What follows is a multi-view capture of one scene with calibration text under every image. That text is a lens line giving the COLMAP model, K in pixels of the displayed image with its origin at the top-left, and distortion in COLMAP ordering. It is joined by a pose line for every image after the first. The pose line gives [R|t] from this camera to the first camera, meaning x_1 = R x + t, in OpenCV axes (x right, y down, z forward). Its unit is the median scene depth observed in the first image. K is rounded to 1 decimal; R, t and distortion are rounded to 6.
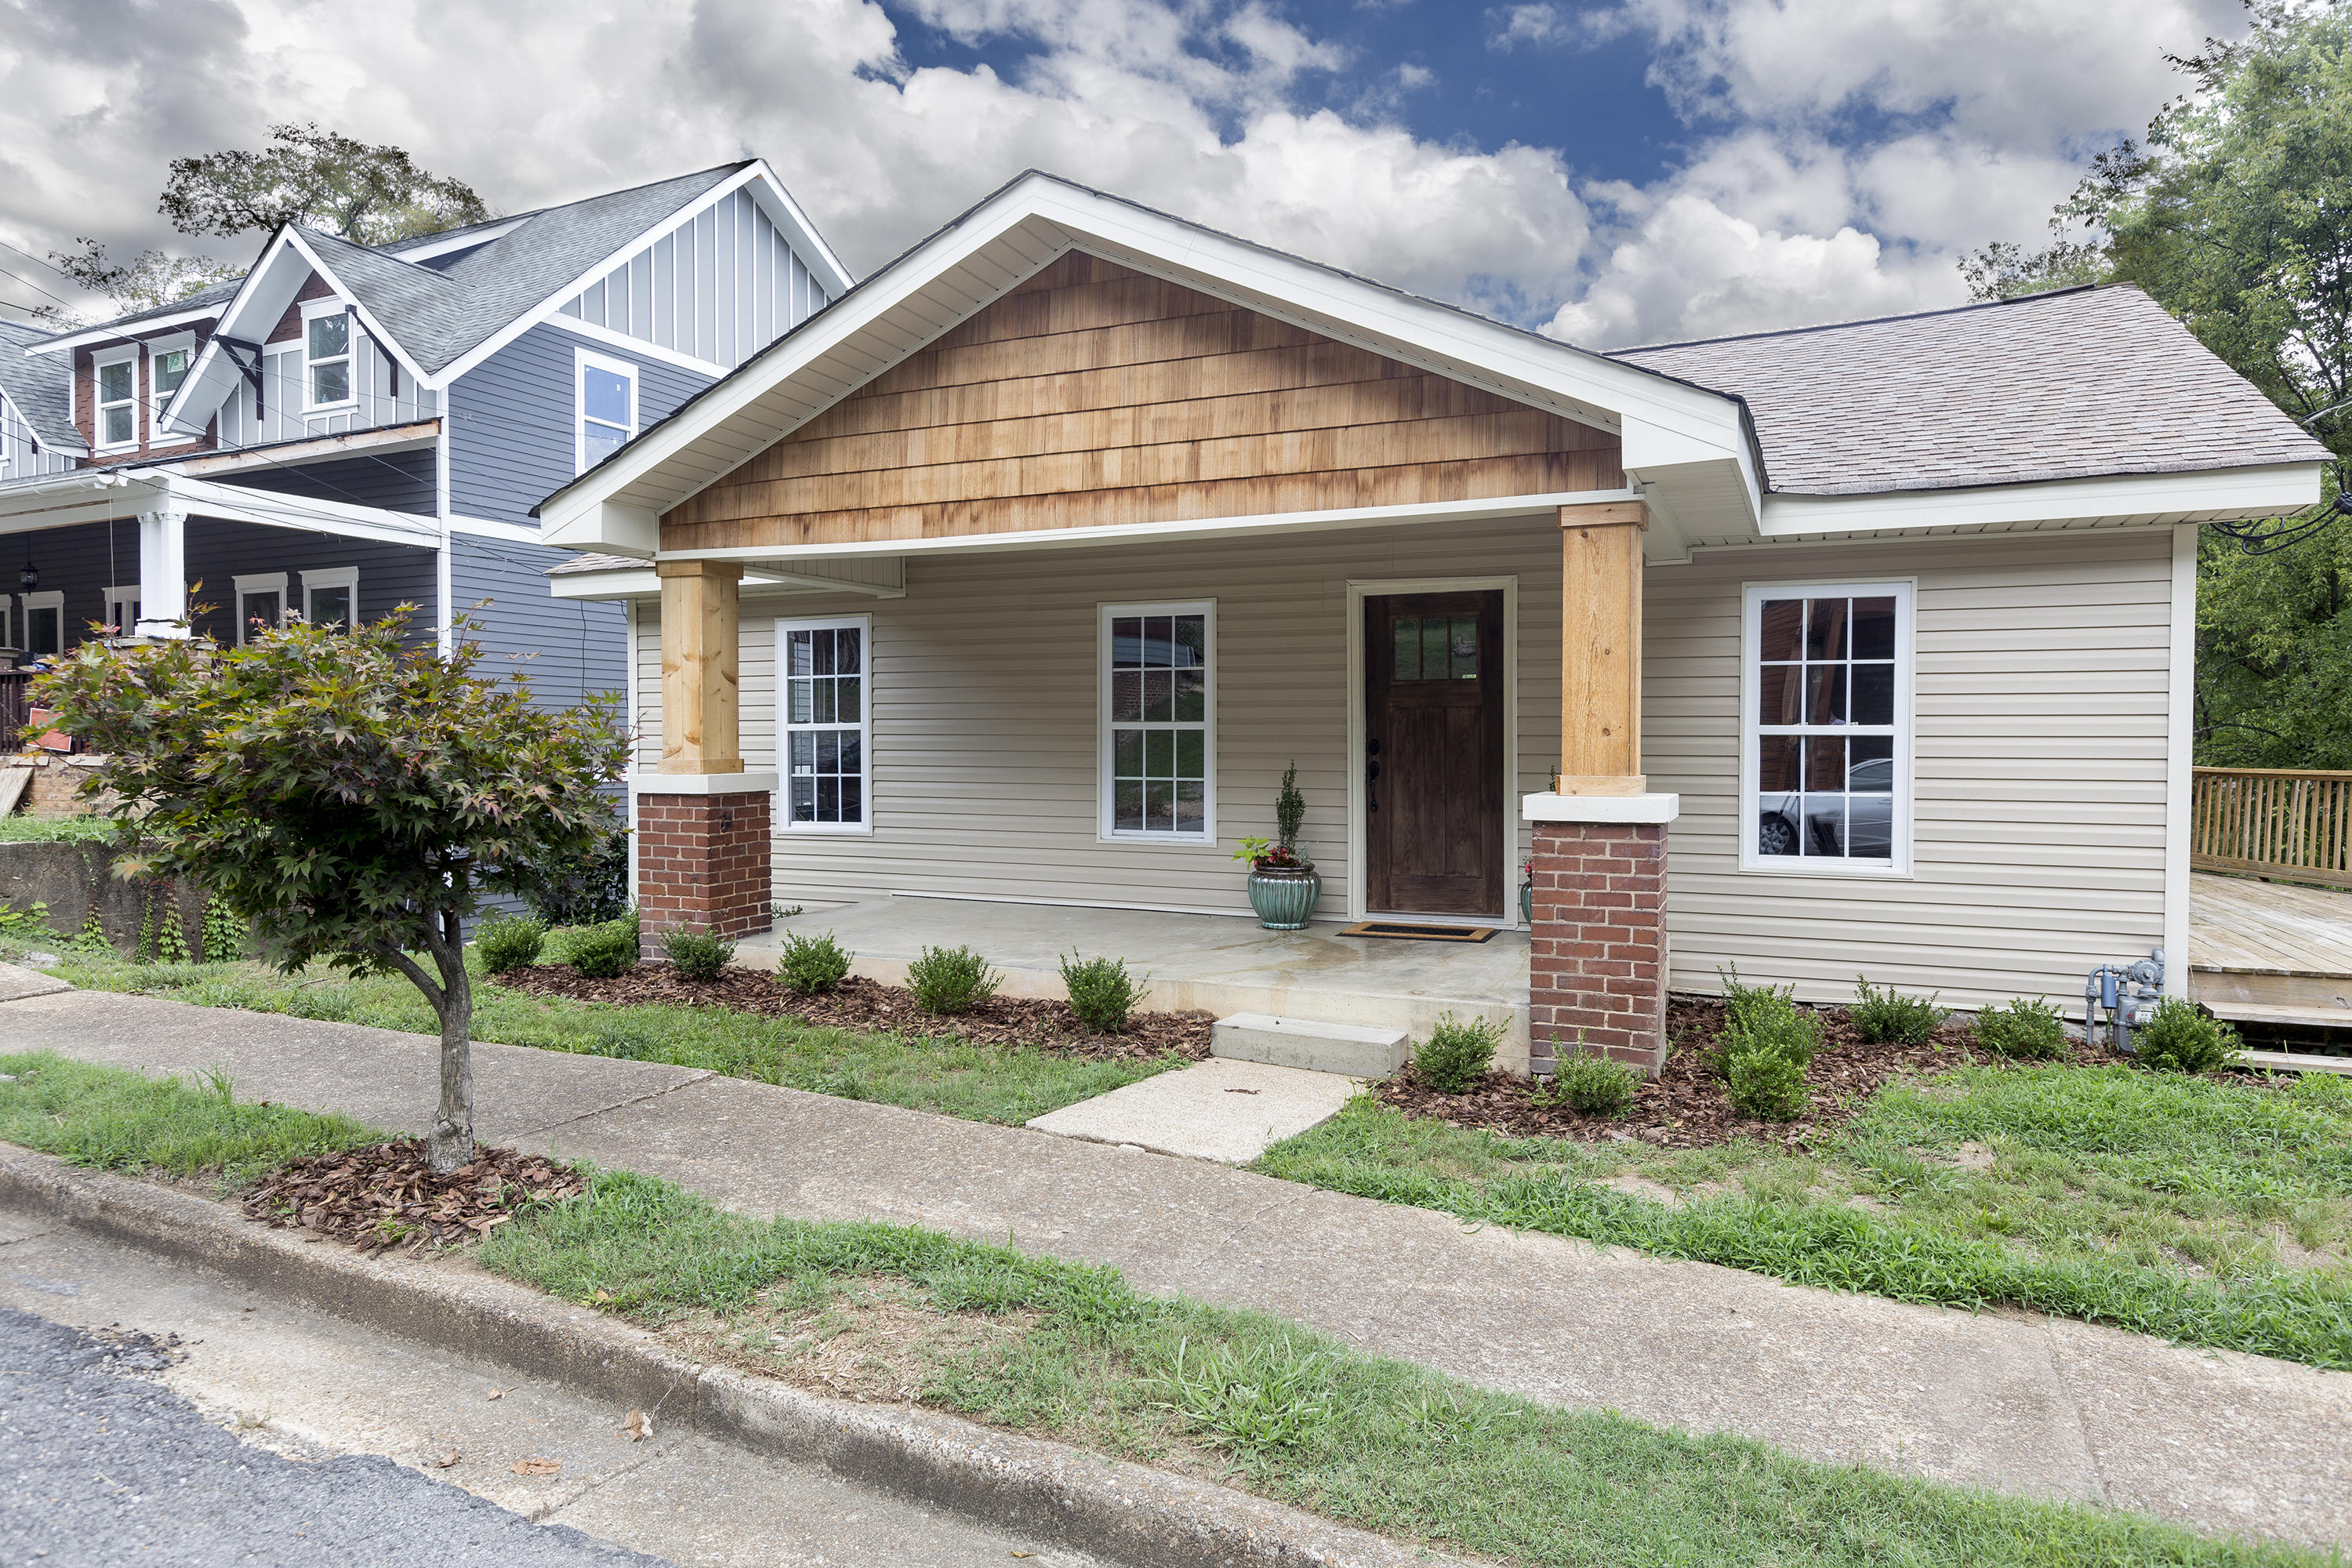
lens RADIAL K [[1442.5, 0, 1176.0], [0, 1442.5, 784.0], [0, 0, 1]] dist [0.000059, 0.000052]
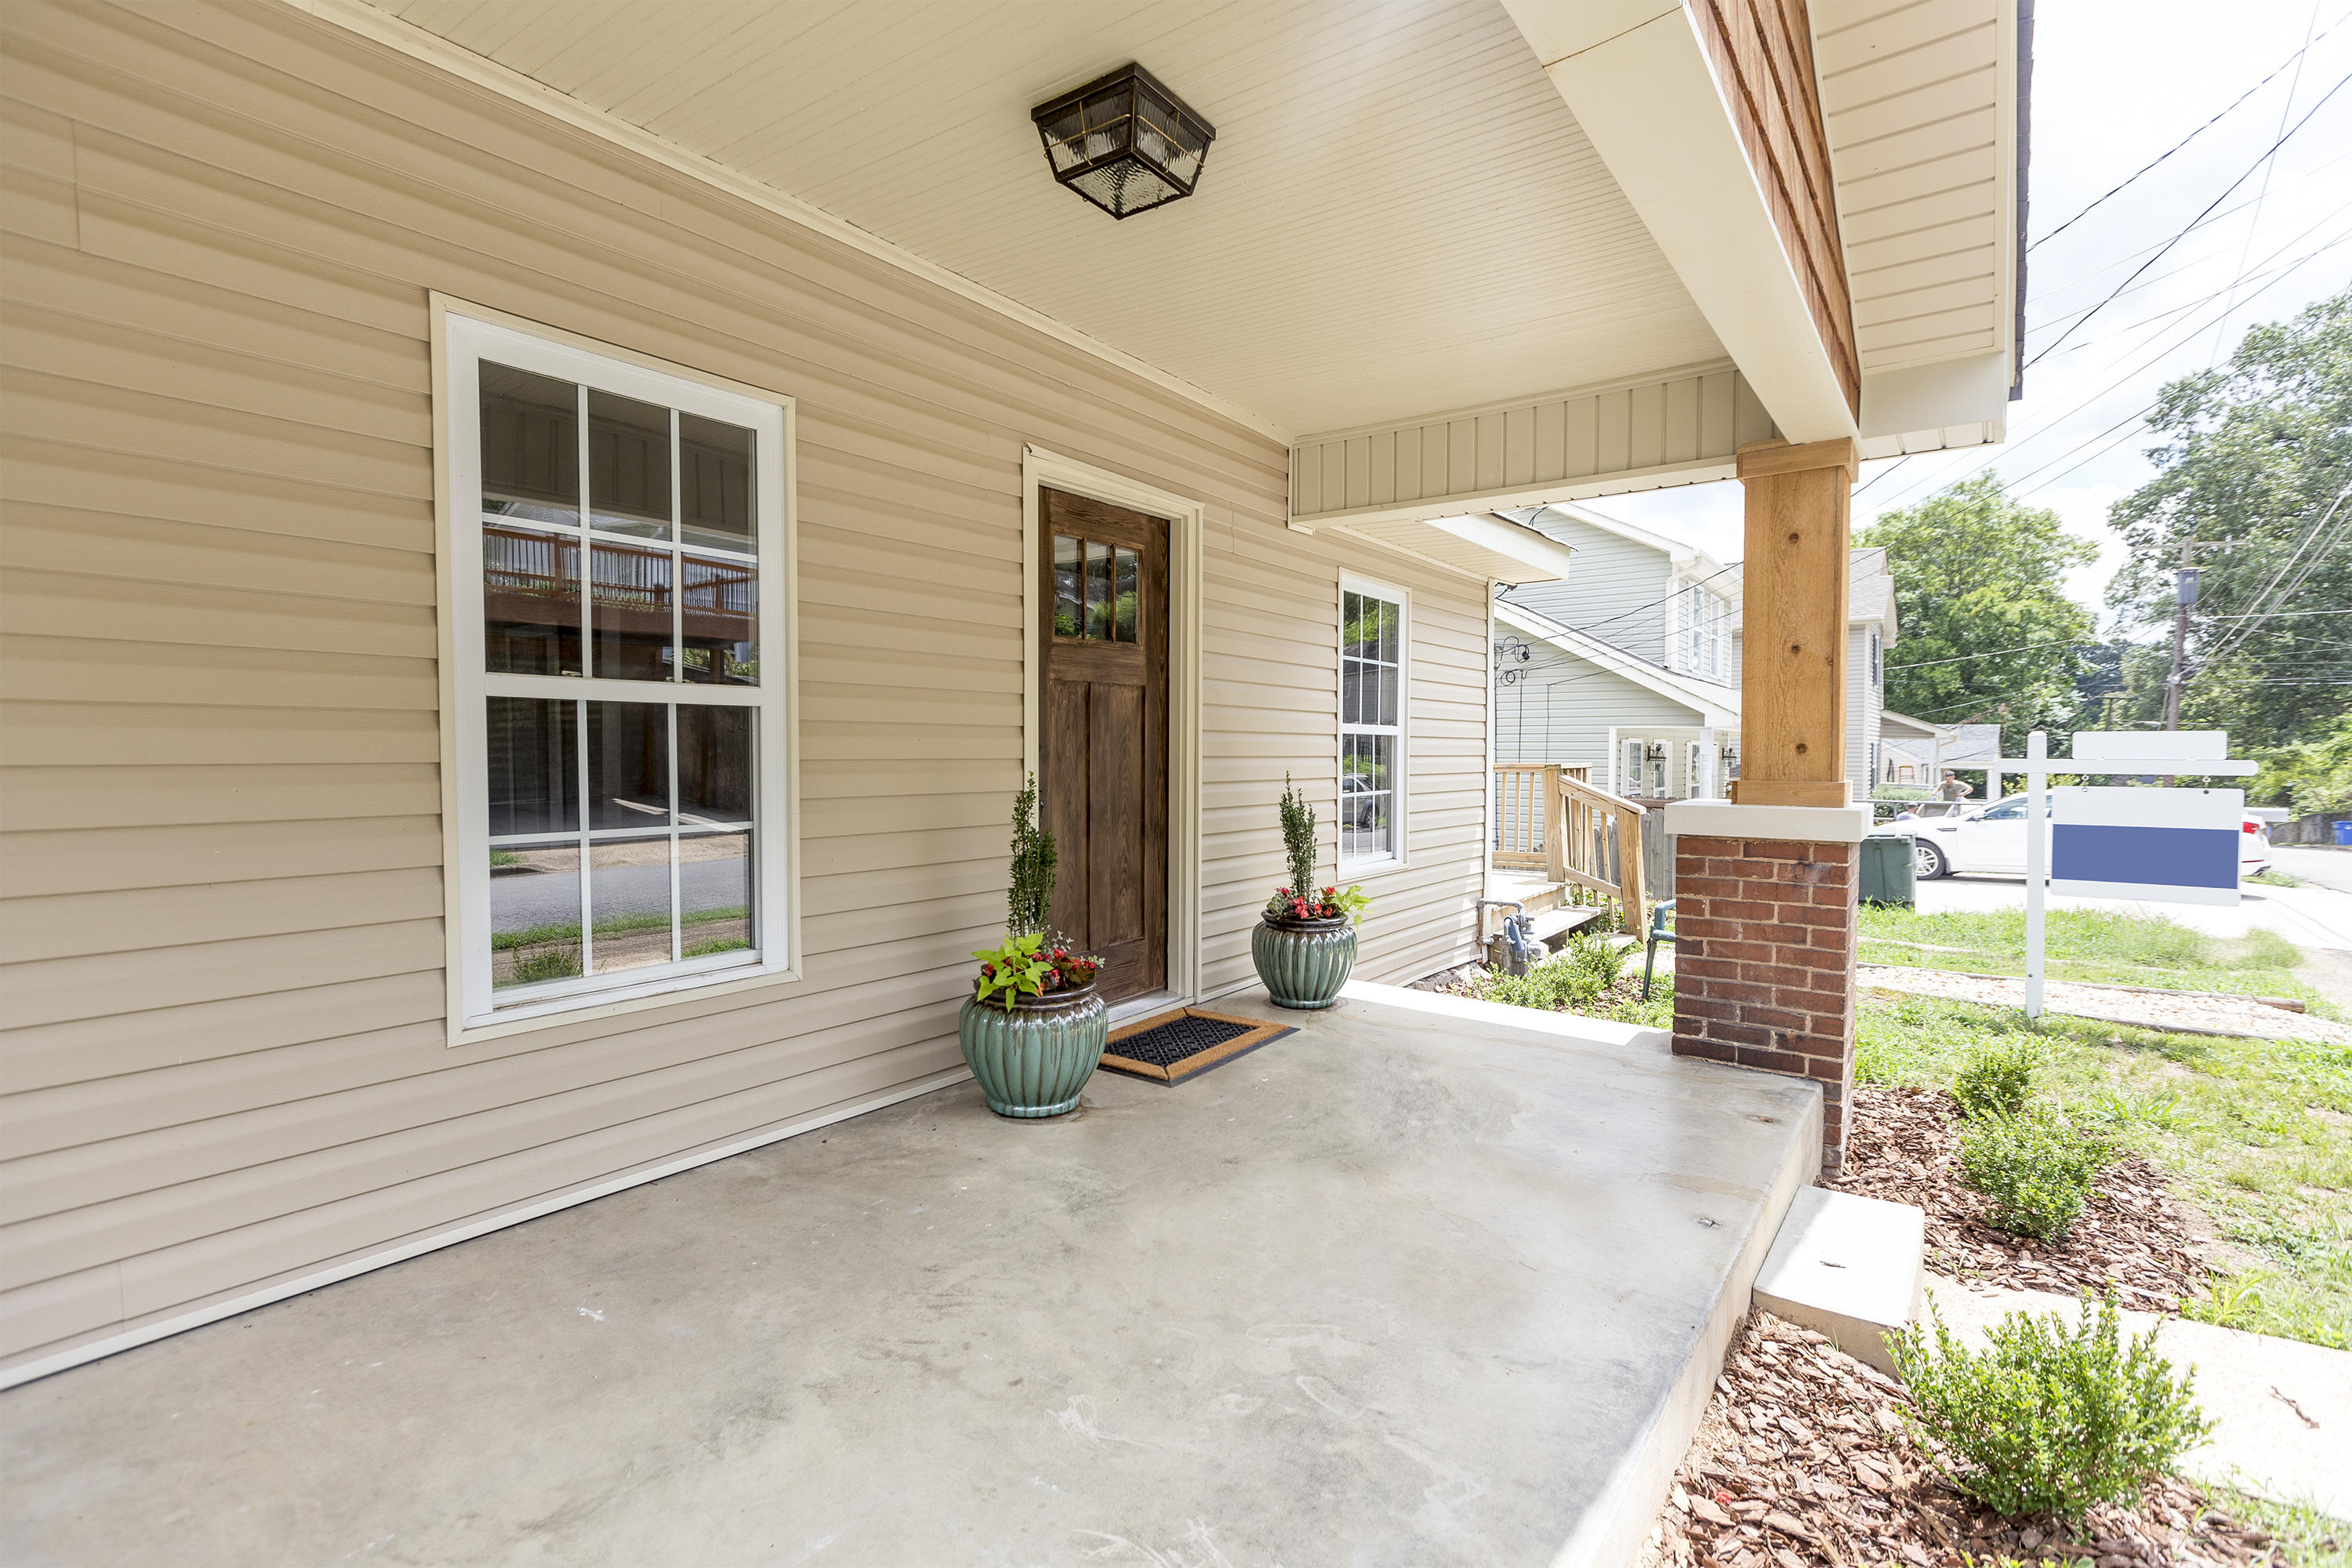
lens RADIAL K [[1061.4, 0, 1176.0], [0, 1061.4, 784.0], [0, 0, 1]] dist [-0.000613, 0.000402]
pose [[0.235519, -0.033209, 0.971302, -0.264671], [0.031886, 0.999142, 0.026430, -0.020285], [-0.971347, 0.024746, 0.236376, 0.851335]]
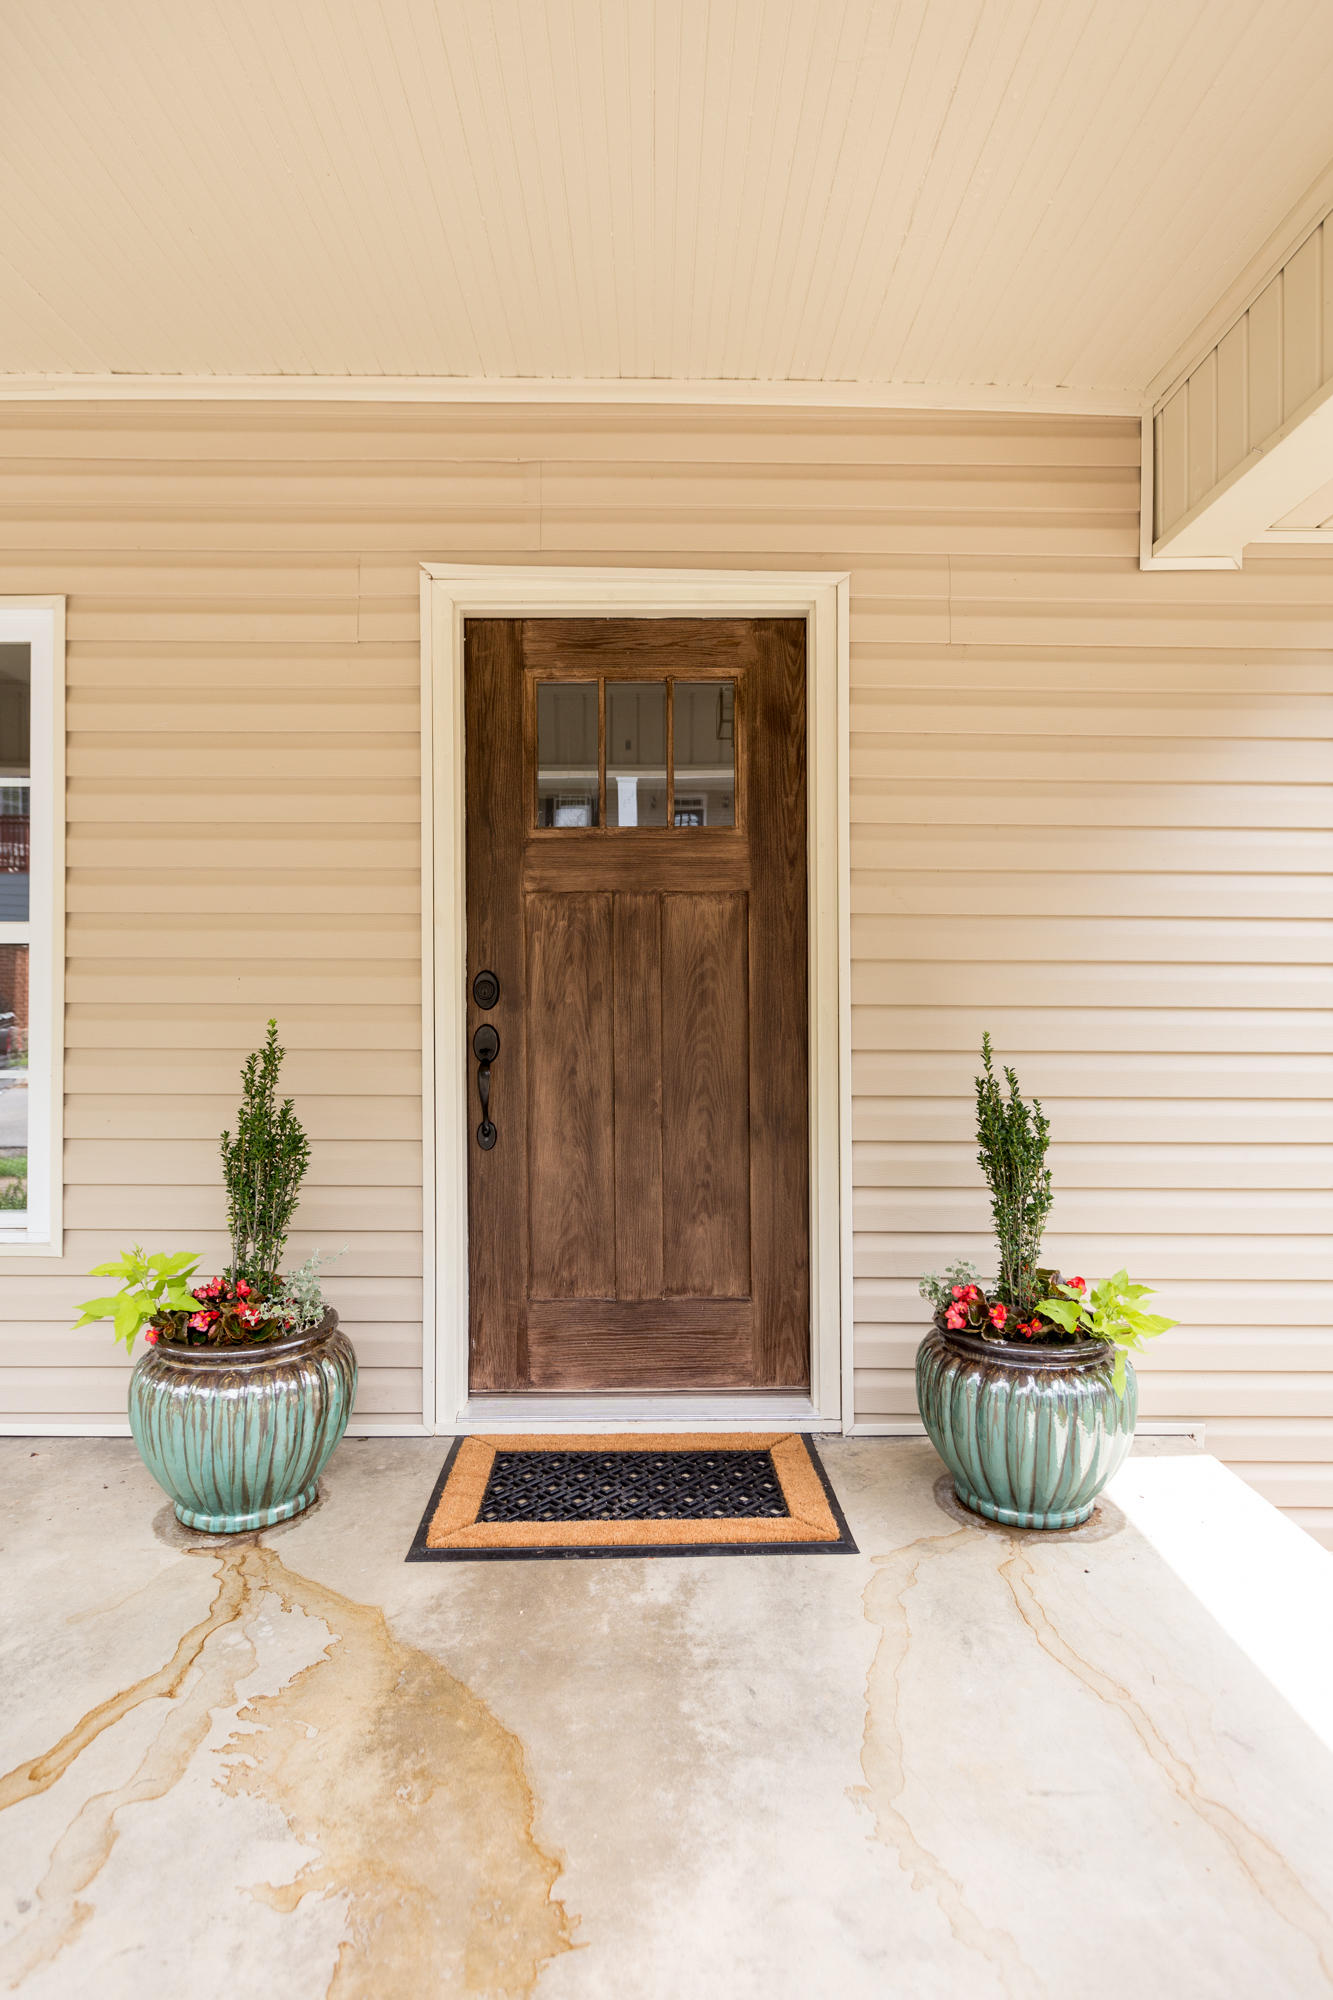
lens RADIAL K [[1061.7, 0, 666.5], [0, 1061.7, 1000.0], [0, 0, 1]] dist [-0.000309, 0.000184]
pose [[0.914643, 0.003768, 0.404244, 0.063152], [0.012180, 0.999246, -0.036875, -0.011064], [-0.404078, 0.038651, 0.913907, 0.712443]]
